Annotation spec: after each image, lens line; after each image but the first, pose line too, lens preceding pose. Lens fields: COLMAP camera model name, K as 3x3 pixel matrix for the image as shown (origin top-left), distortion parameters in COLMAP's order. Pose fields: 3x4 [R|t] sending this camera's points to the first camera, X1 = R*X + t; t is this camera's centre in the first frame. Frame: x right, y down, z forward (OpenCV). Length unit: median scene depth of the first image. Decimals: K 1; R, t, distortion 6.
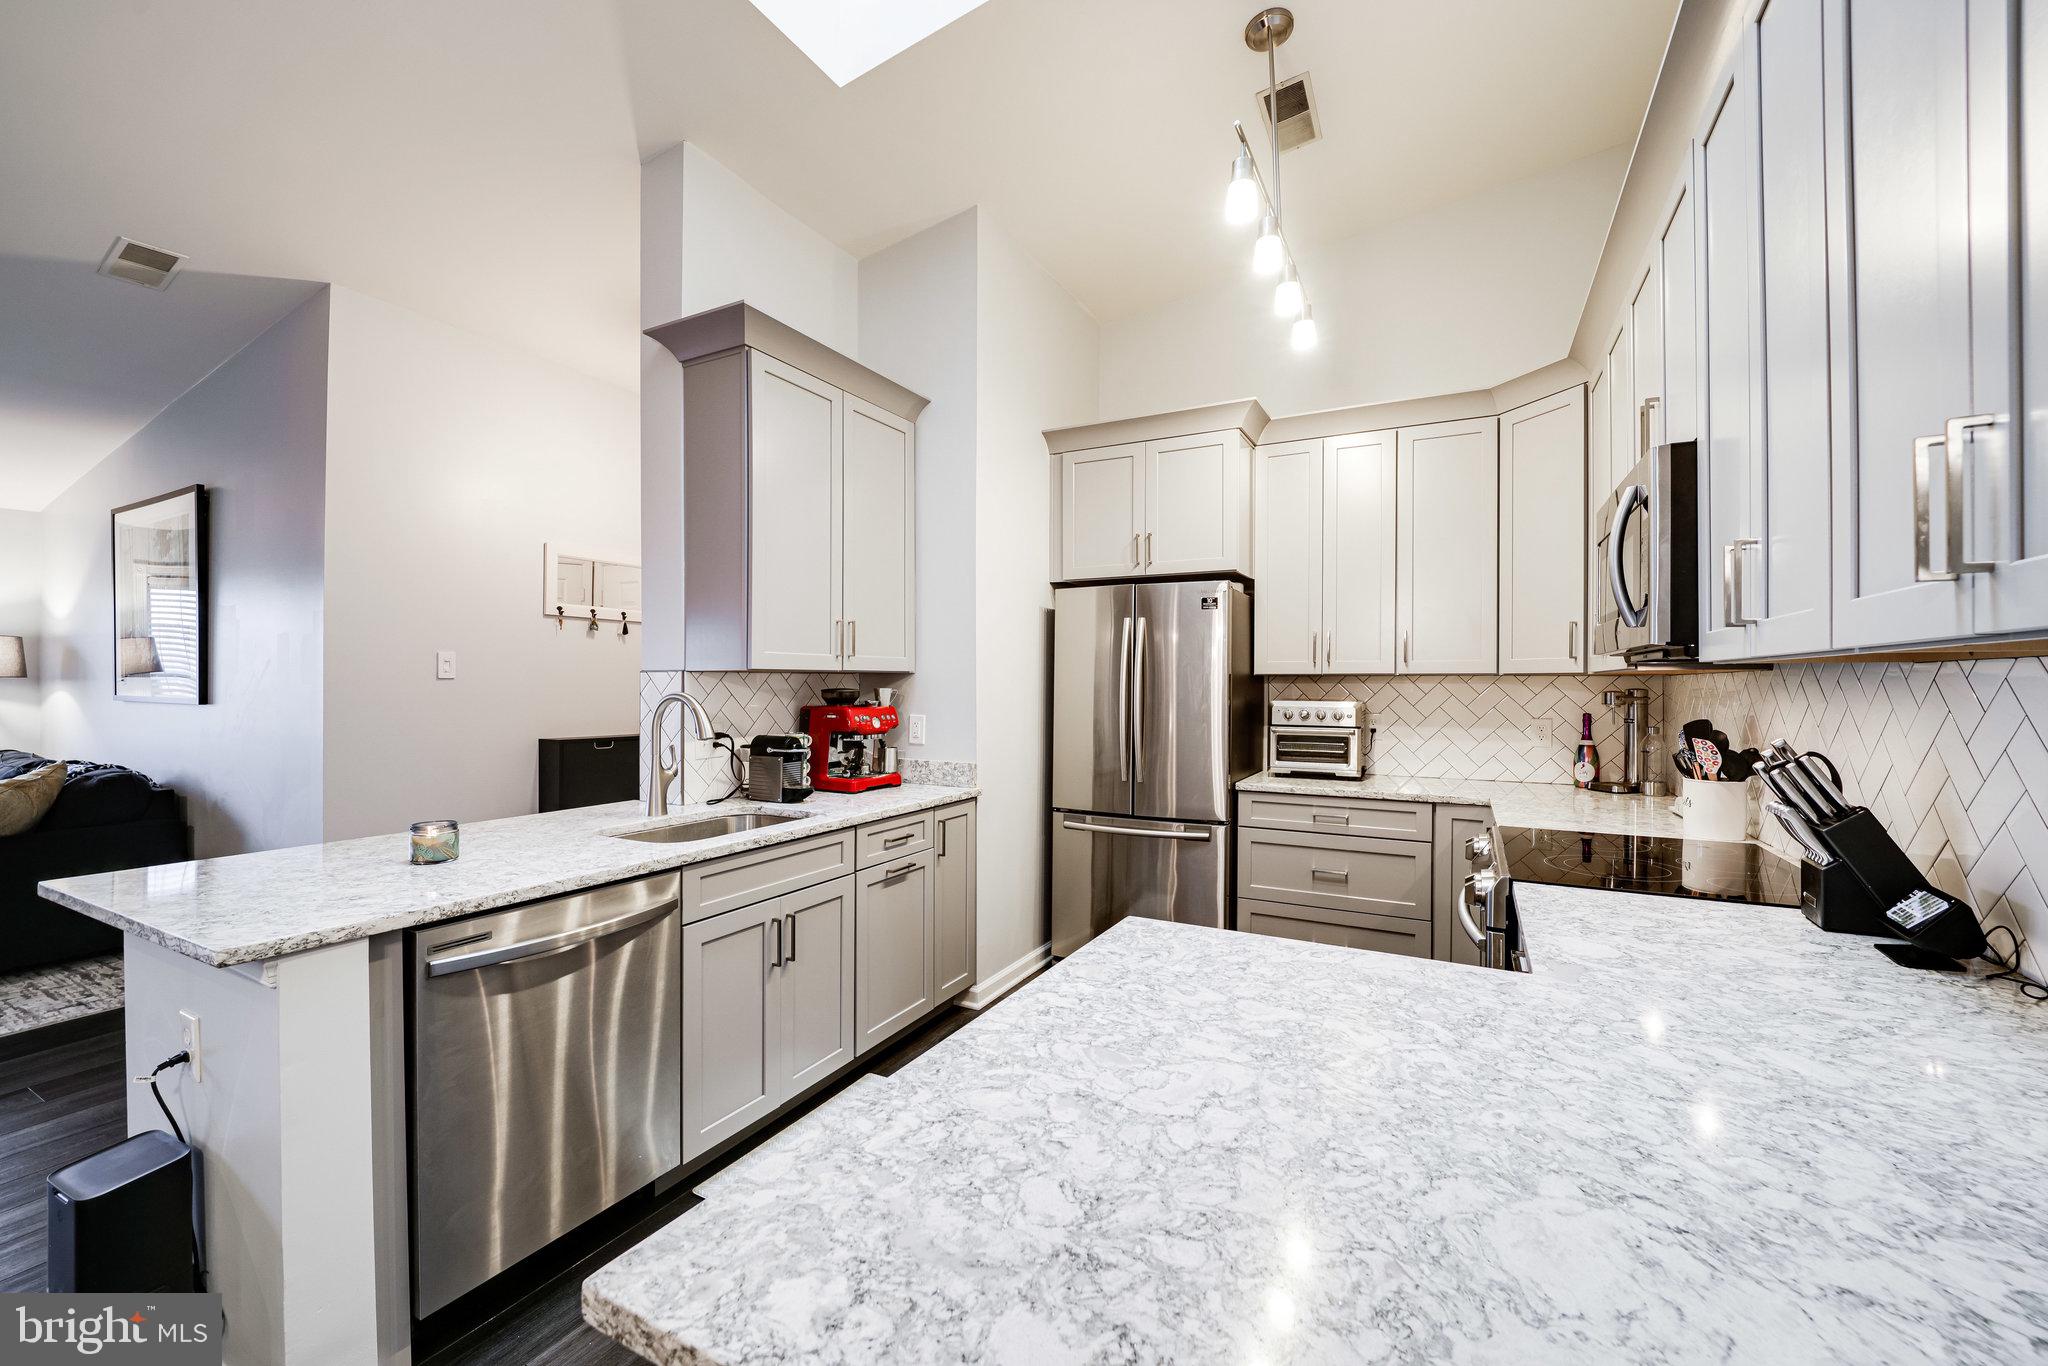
lens RADIAL K [[825.2, 0, 1021.3], [0, 825.2, 687.0], [0, 0, 1]] dist [-0.010455, -0.001780]
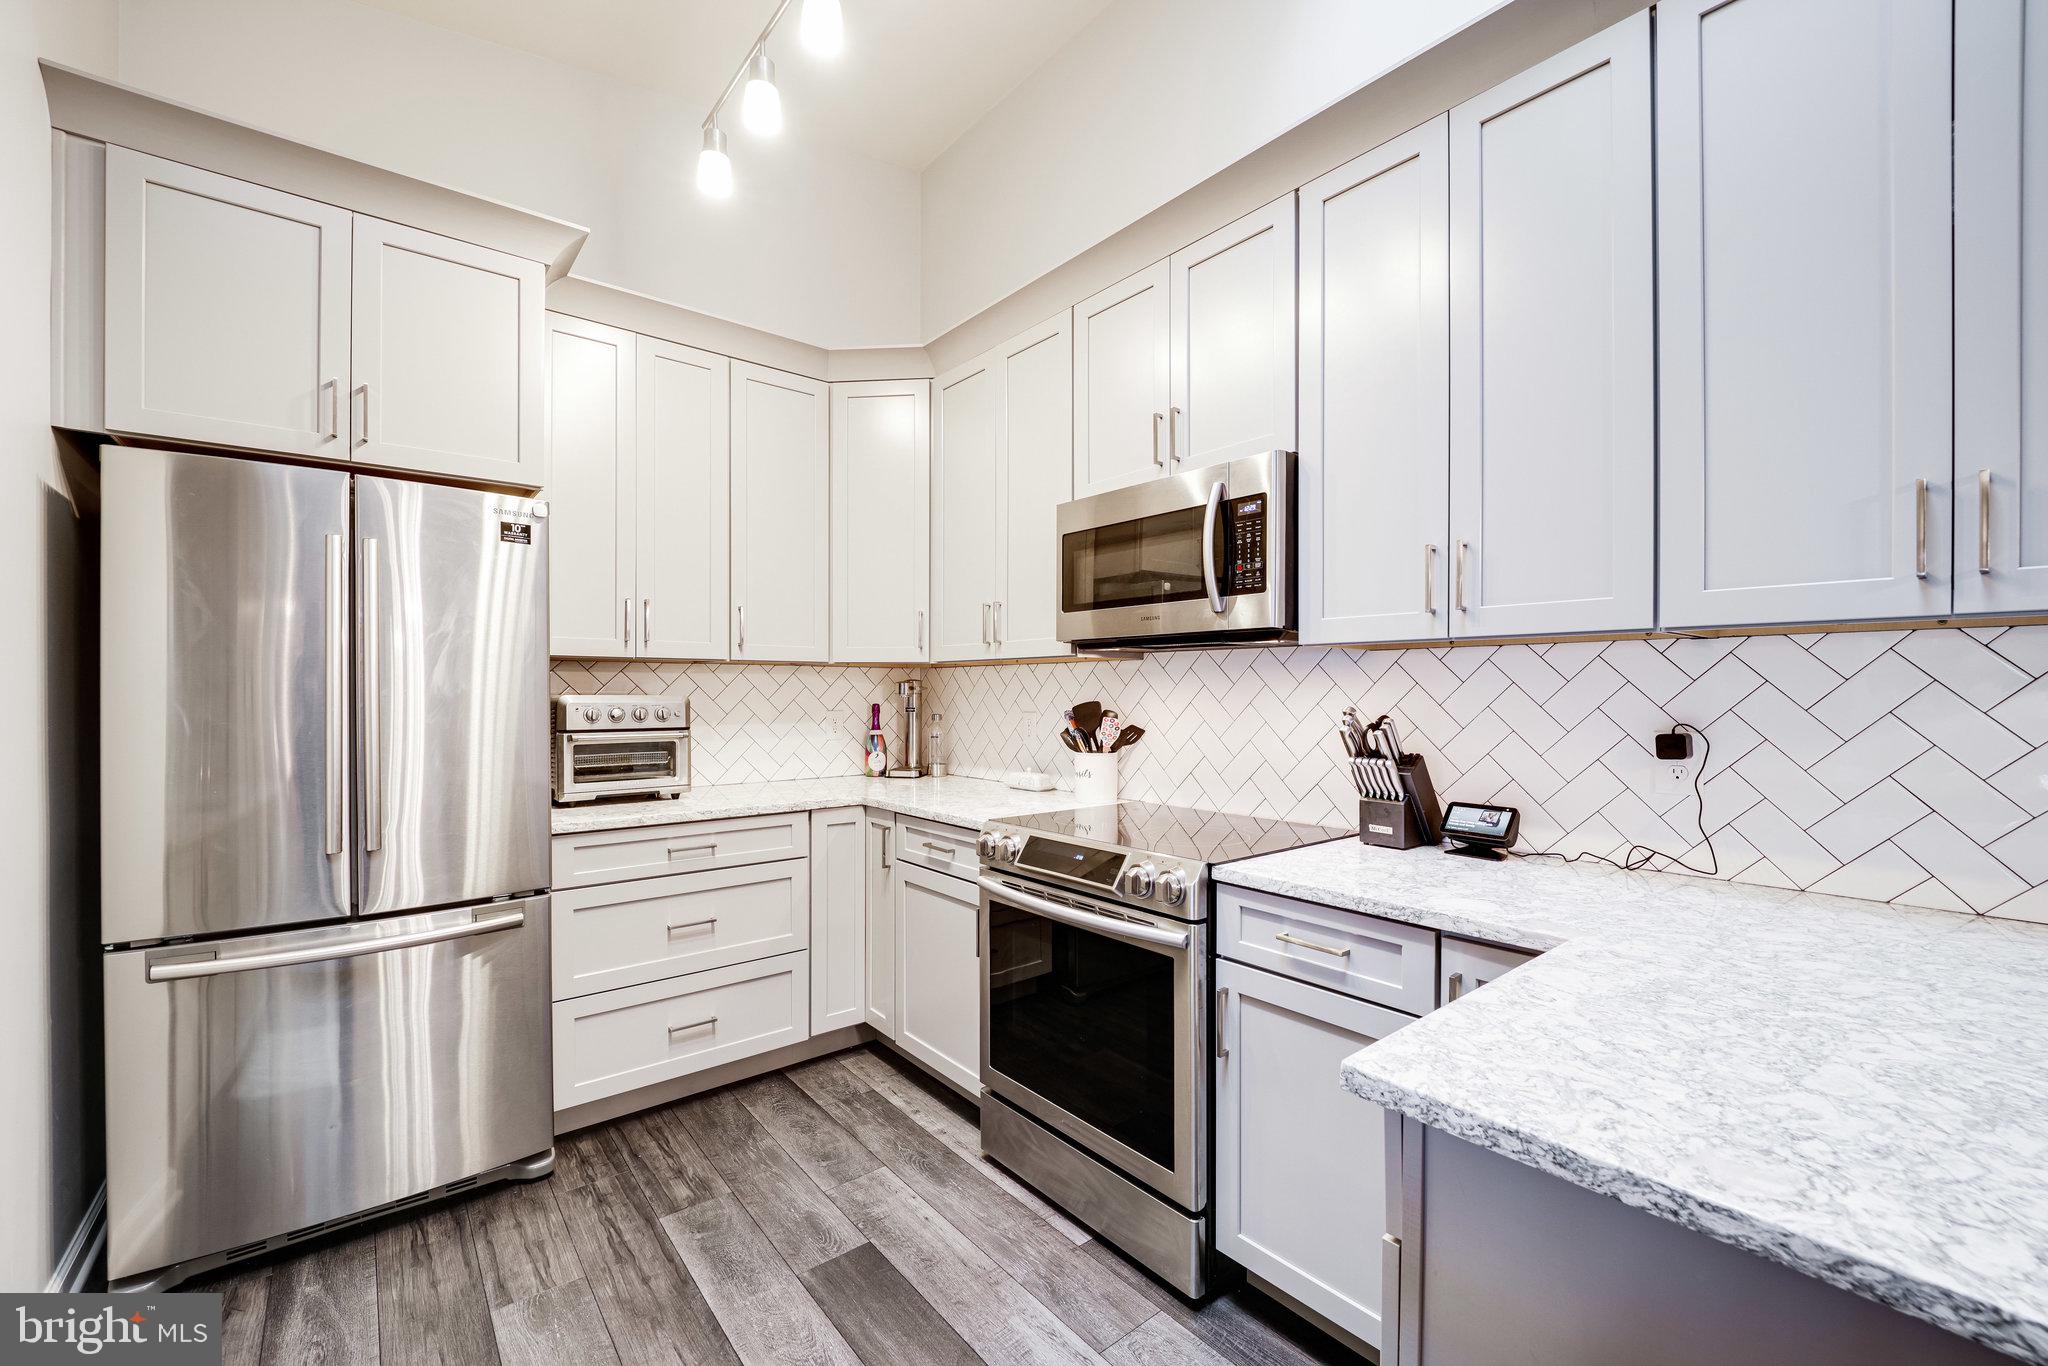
lens RADIAL K [[825.2, 0, 1032.1], [0, 825.2, 696.7], [0, 0, 1]] dist [-0.010455, -0.001780]
pose [[0.384091, -0.010734, 0.923233, -0.183242], [0.004830, 0.999942, 0.009617, 0.014292], [-0.923283, 0.000765, 0.384121, 0.418820]]
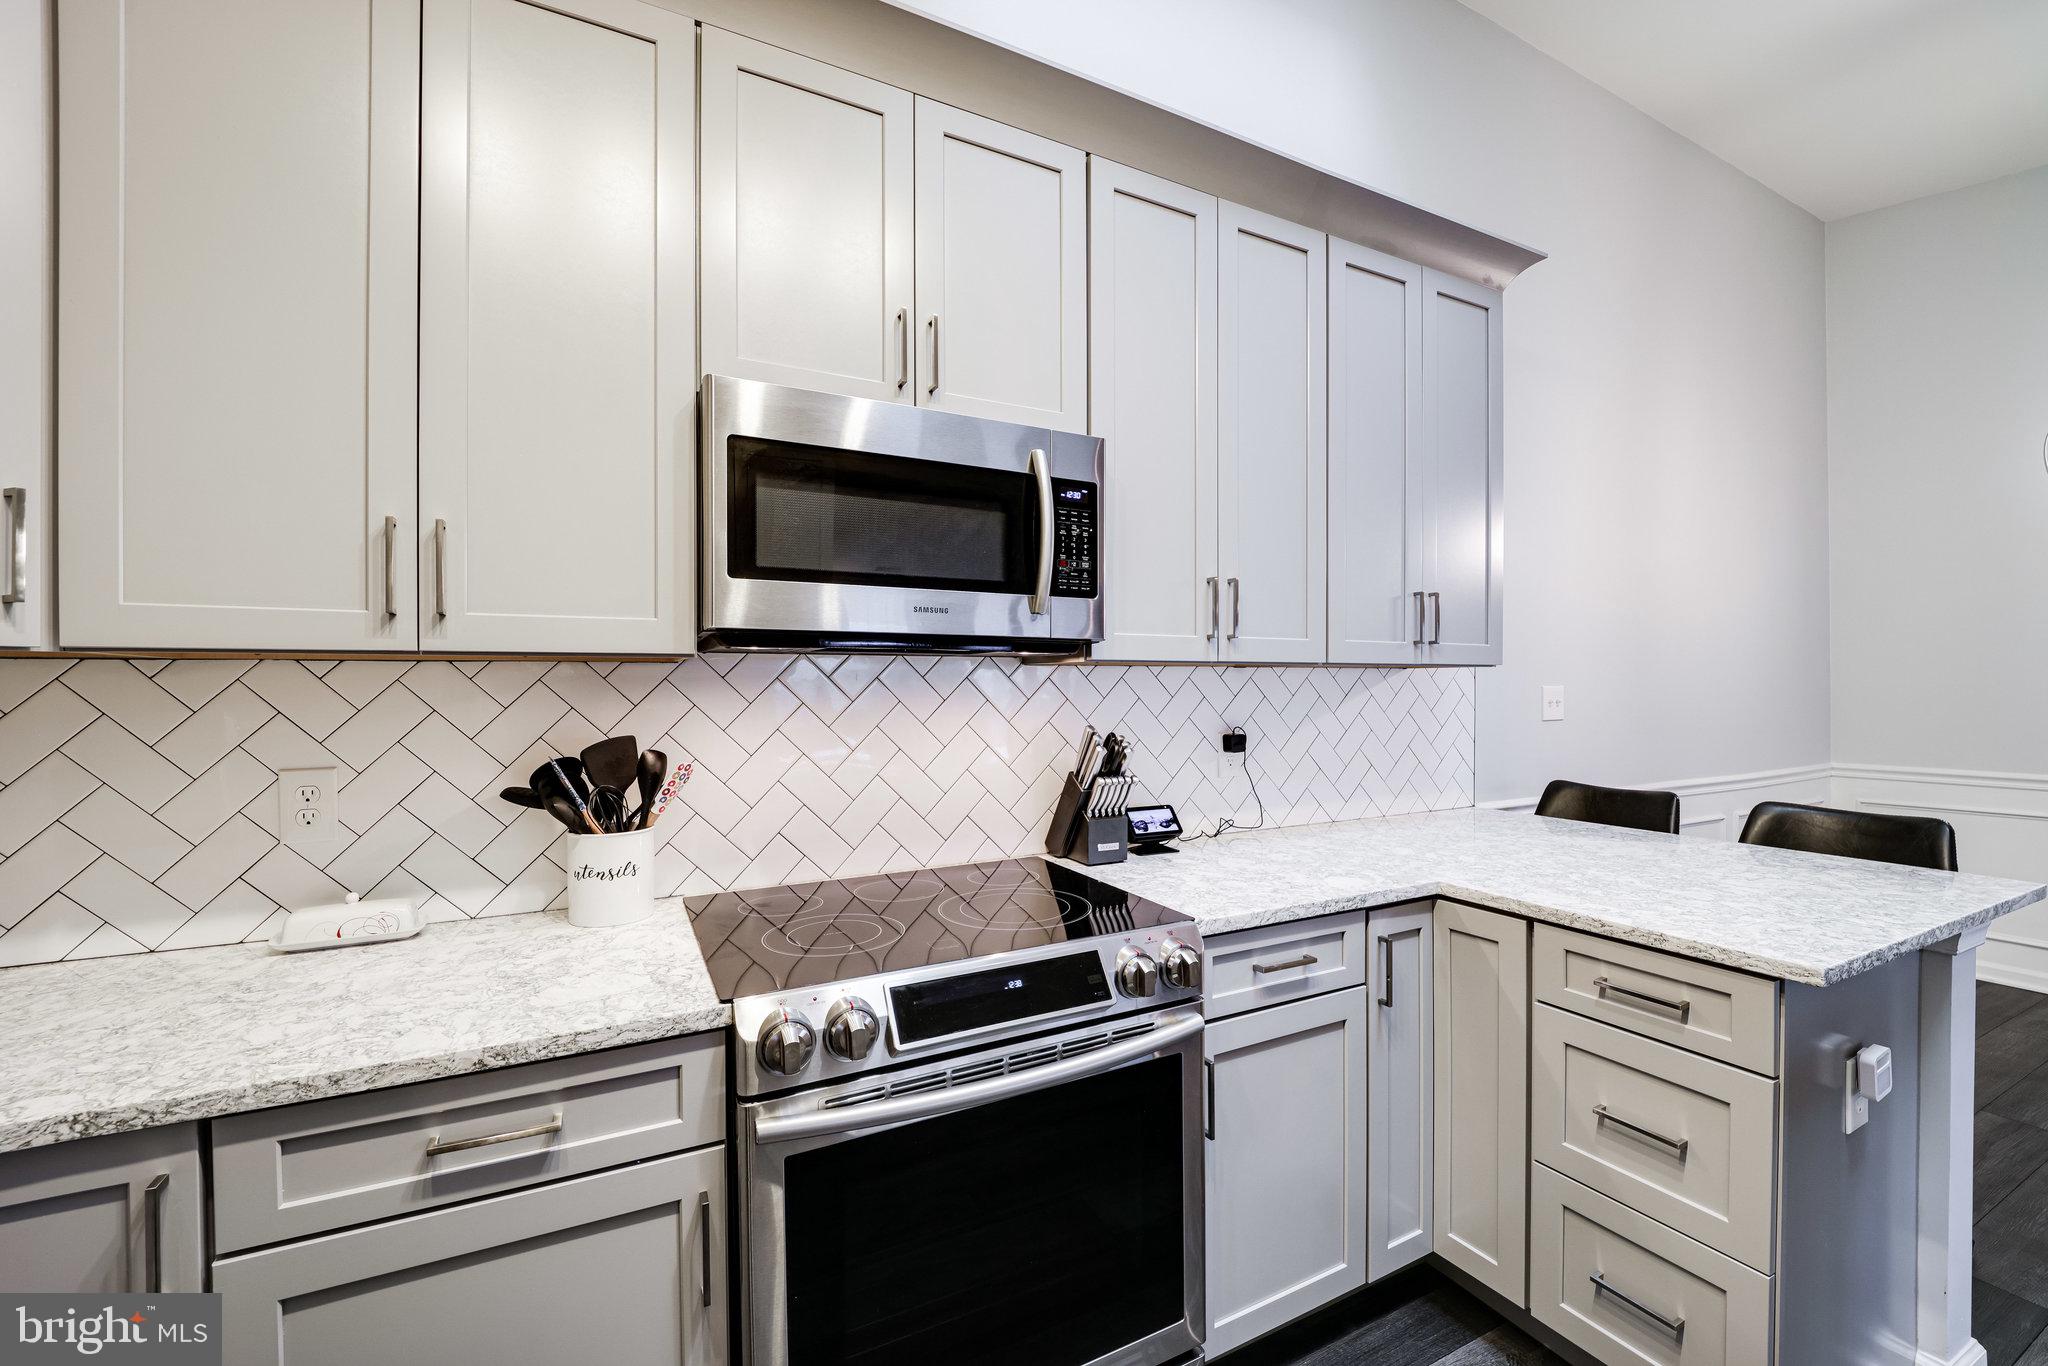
lens RADIAL K [[825.2, 0, 1033.8], [0, 825.2, 688.5], [0, 0, 1]] dist [-0.010455, -0.001780]
pose [[-0.822132, -0.002890, 0.569289, 0.140100], [0.002691, 0.999956, 0.008963, -0.001585], [-0.569290, 0.008901, -0.822089, 0.893464]]
